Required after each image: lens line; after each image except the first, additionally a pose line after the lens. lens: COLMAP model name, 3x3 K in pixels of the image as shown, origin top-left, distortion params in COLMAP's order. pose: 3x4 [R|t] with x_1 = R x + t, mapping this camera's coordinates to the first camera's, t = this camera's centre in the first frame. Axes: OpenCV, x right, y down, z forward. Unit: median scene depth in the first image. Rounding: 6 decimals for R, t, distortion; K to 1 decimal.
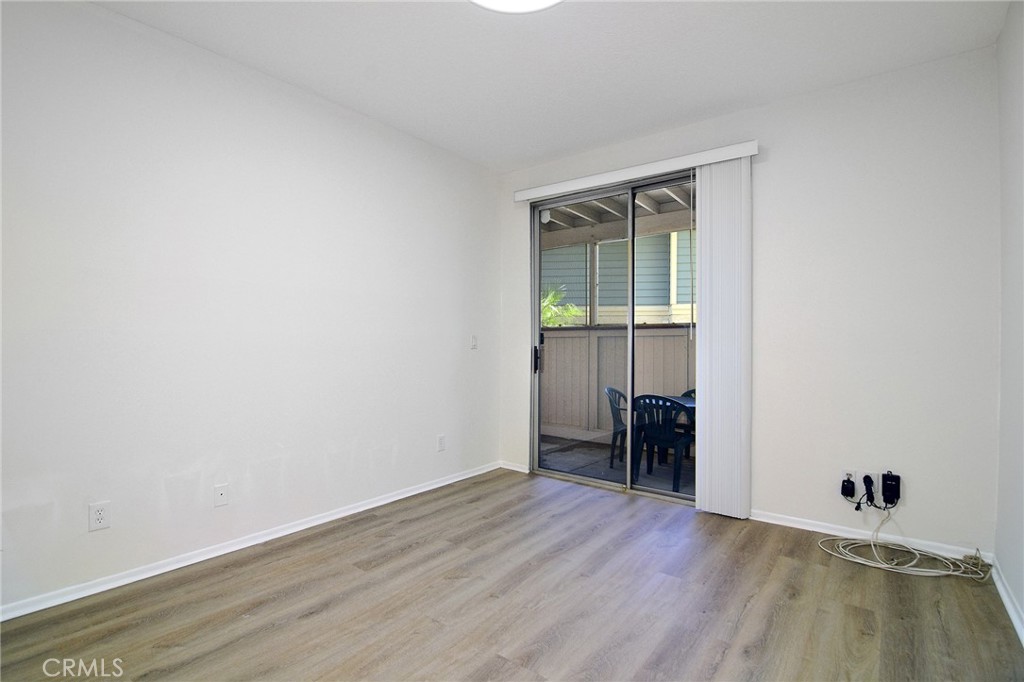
lens RADIAL K [[487.1, 0, 514.9], [0, 487.1, 341.0], [0, 0, 1]] dist [-0.019833, -0.000640]
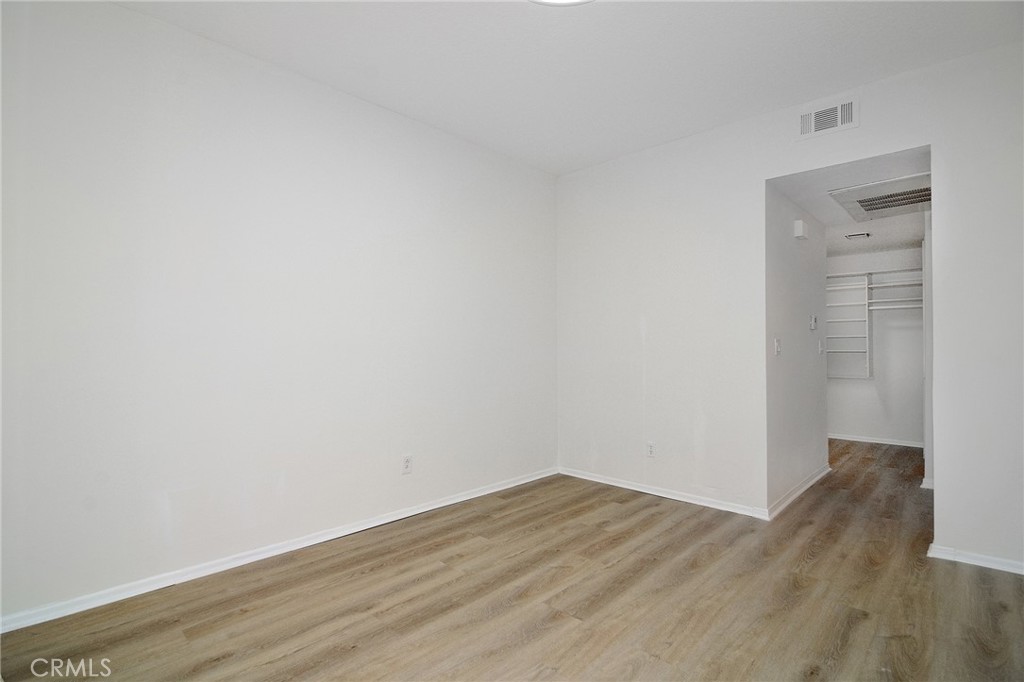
lens RADIAL K [[487.1, 0, 509.9], [0, 487.1, 344.4], [0, 0, 1]] dist [-0.019833, -0.000640]
pose [[-0.993521, -0.003370, 0.113595, 0.005764], [-0.005327, 0.999842, -0.016930, 0.015415], [-0.113520, -0.017425, -0.993383, 2.000756]]
